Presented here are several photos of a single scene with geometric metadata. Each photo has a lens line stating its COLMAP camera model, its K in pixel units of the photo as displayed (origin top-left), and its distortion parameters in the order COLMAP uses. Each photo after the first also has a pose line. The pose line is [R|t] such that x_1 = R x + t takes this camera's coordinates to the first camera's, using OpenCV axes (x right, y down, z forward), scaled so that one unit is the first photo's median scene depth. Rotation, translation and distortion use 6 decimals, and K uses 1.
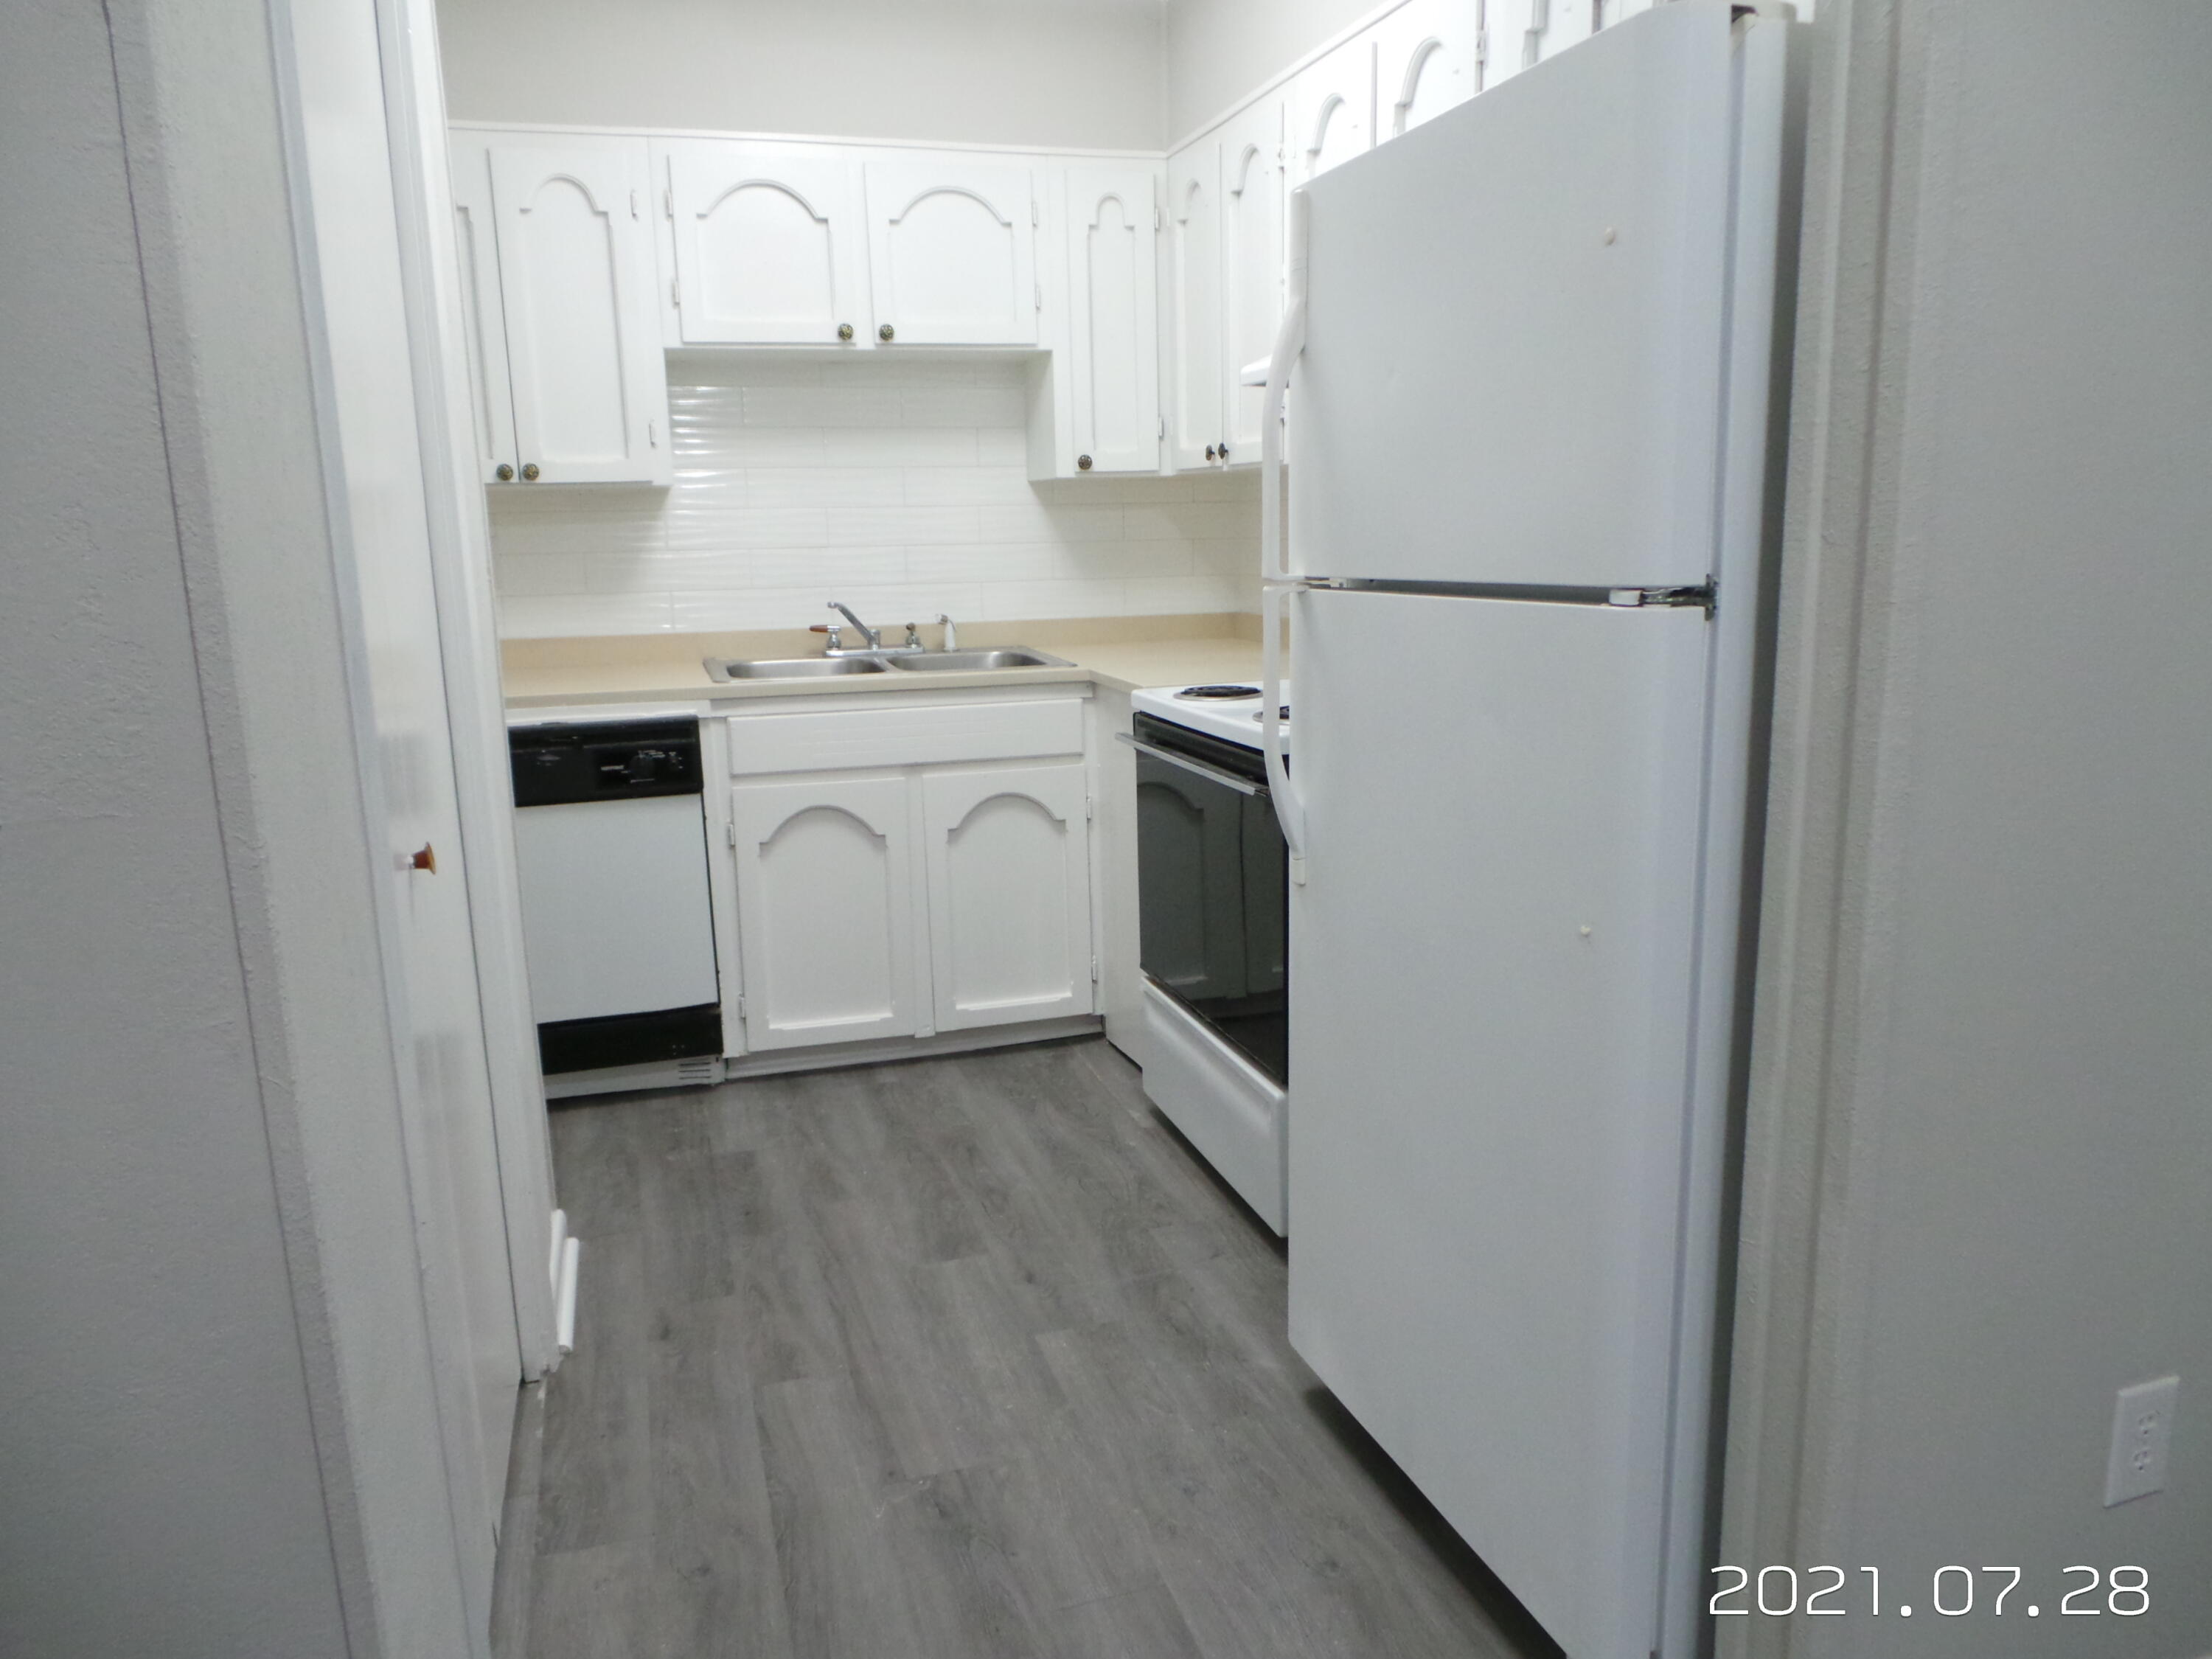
lens RADIAL K [[1518.2, 0, 1106.0], [0, 1518.2, 829.5], [0, 0, 1]] dist [-0.010358, -0.001643]
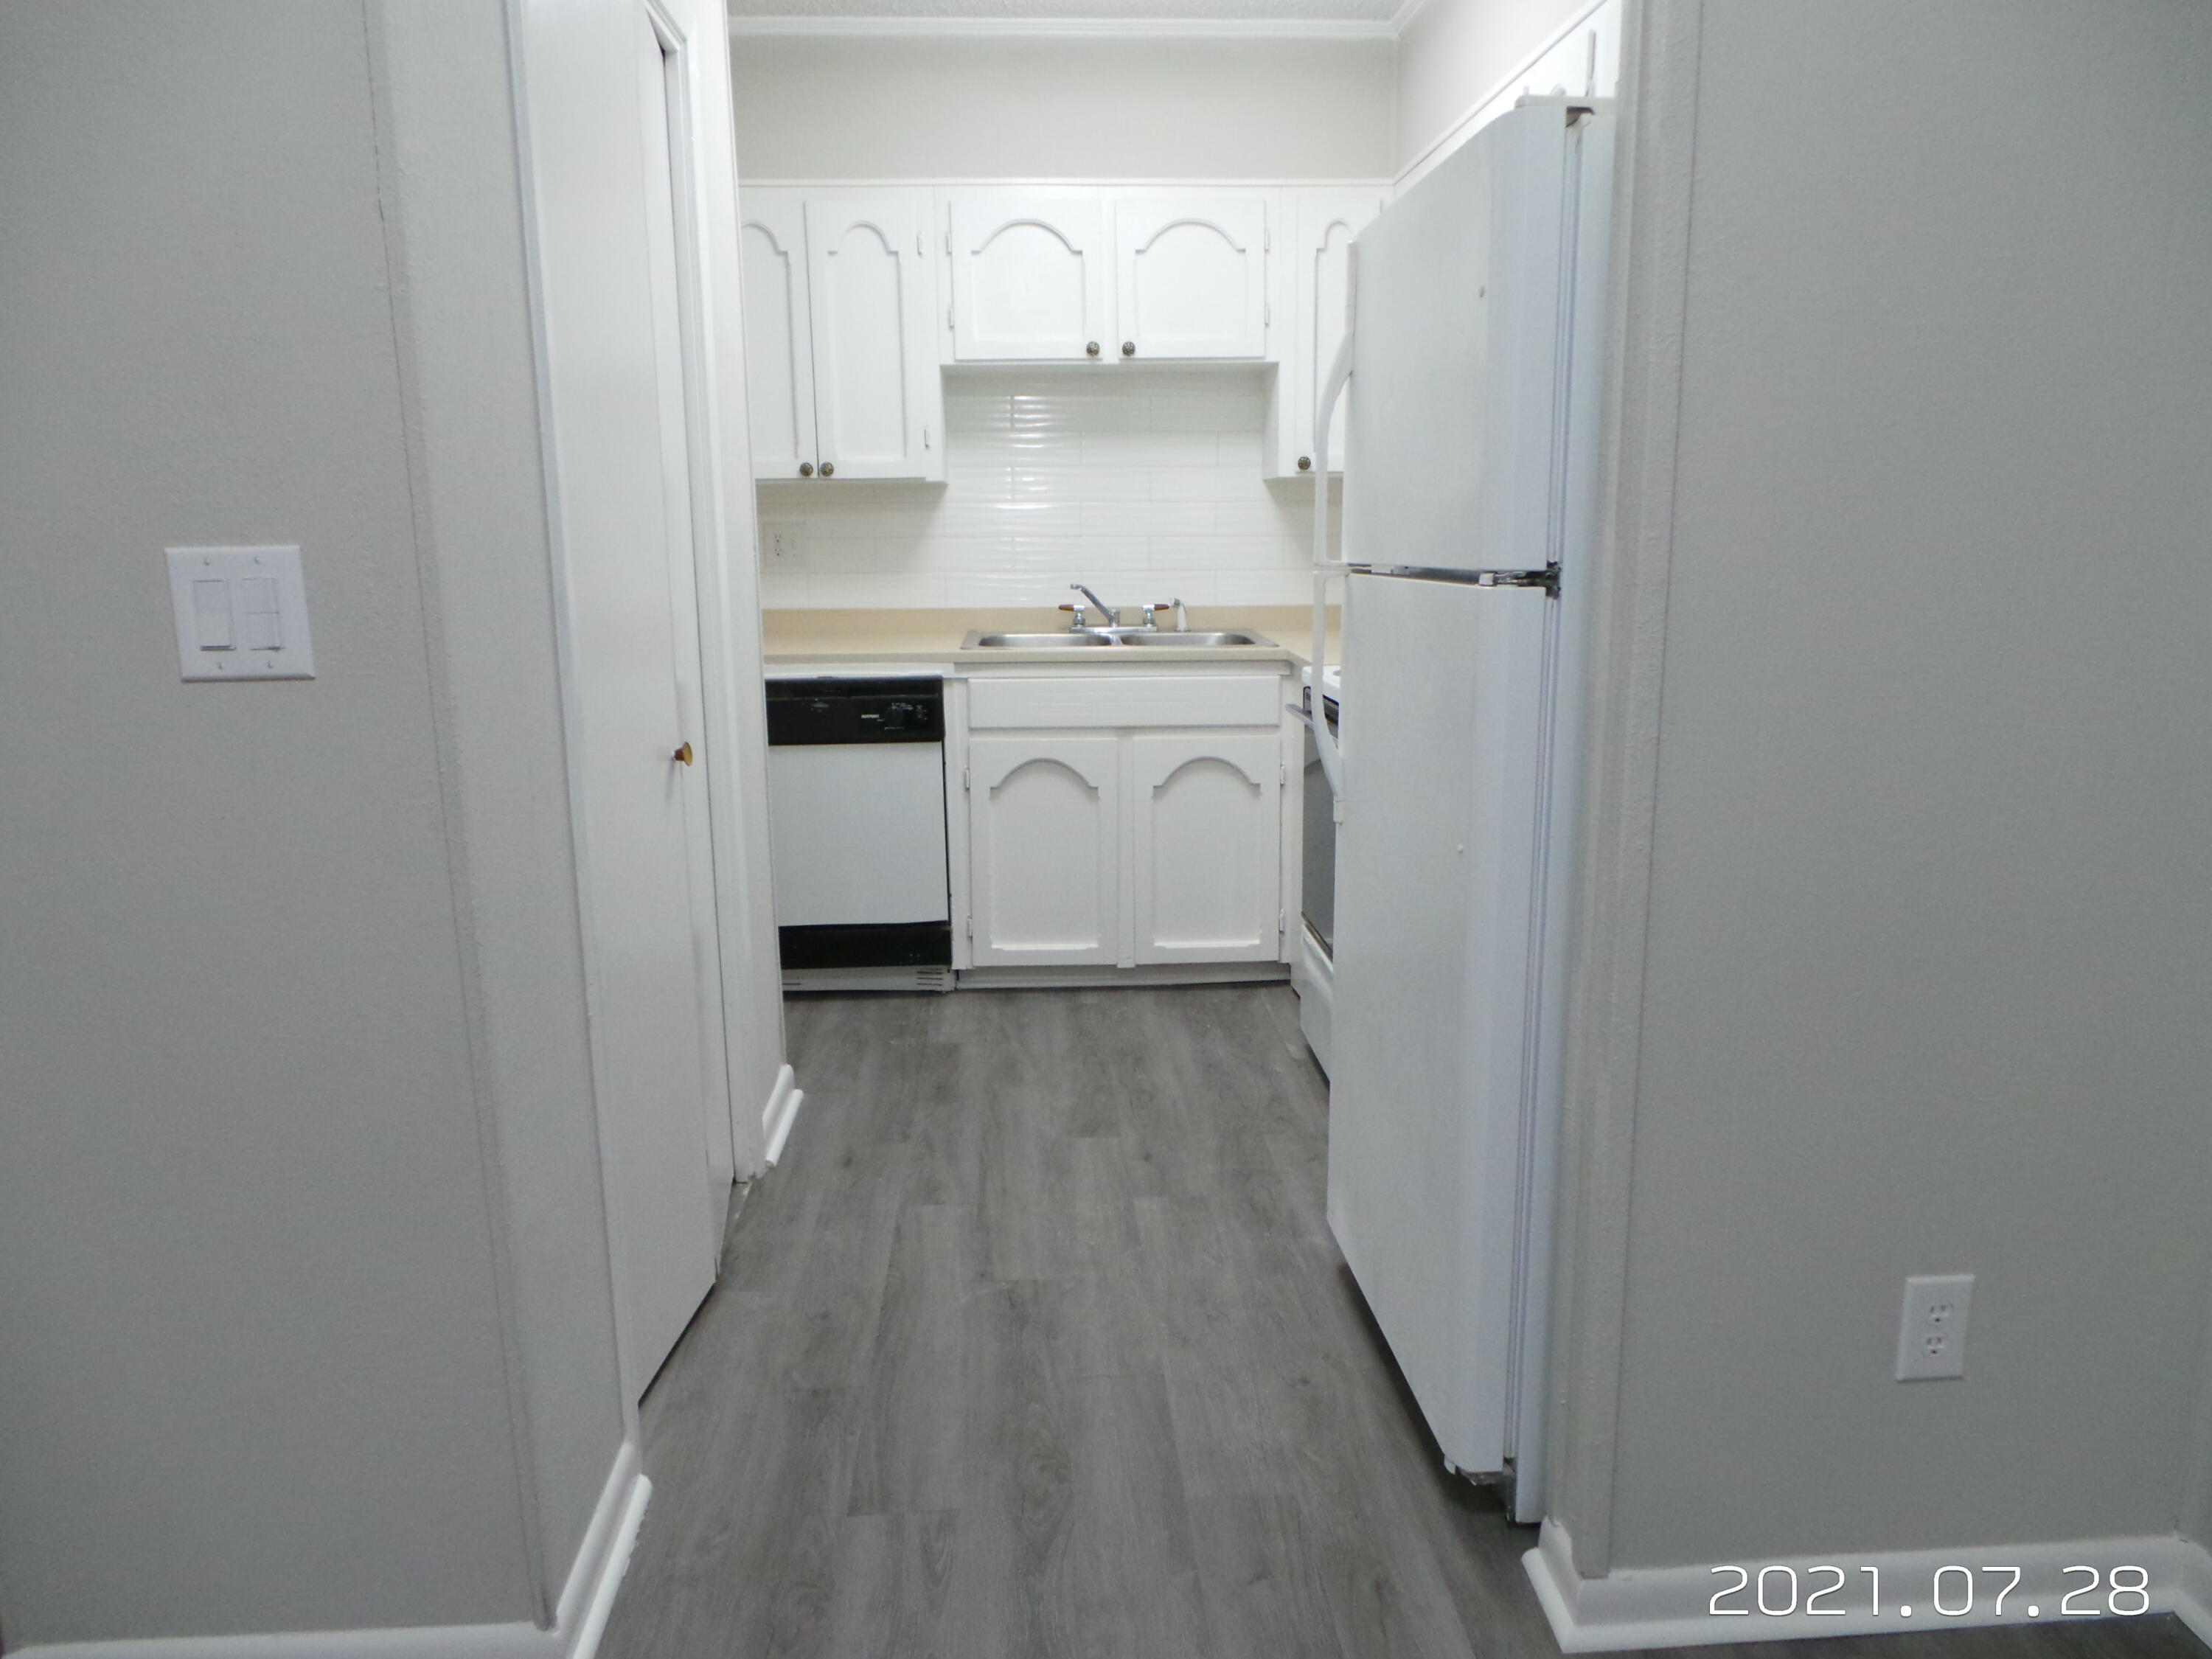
lens RADIAL K [[1518.2, 0, 1106.0], [0, 1518.2, 829.5], [0, 0, 1]] dist [-0.010358, -0.001643]
pose [[0.968937, 0.061844, -0.239450, 0.143338], [-0.061211, 0.998074, 0.010088, 0.024431], [0.239613, 0.004882, 0.970856, -0.118017]]
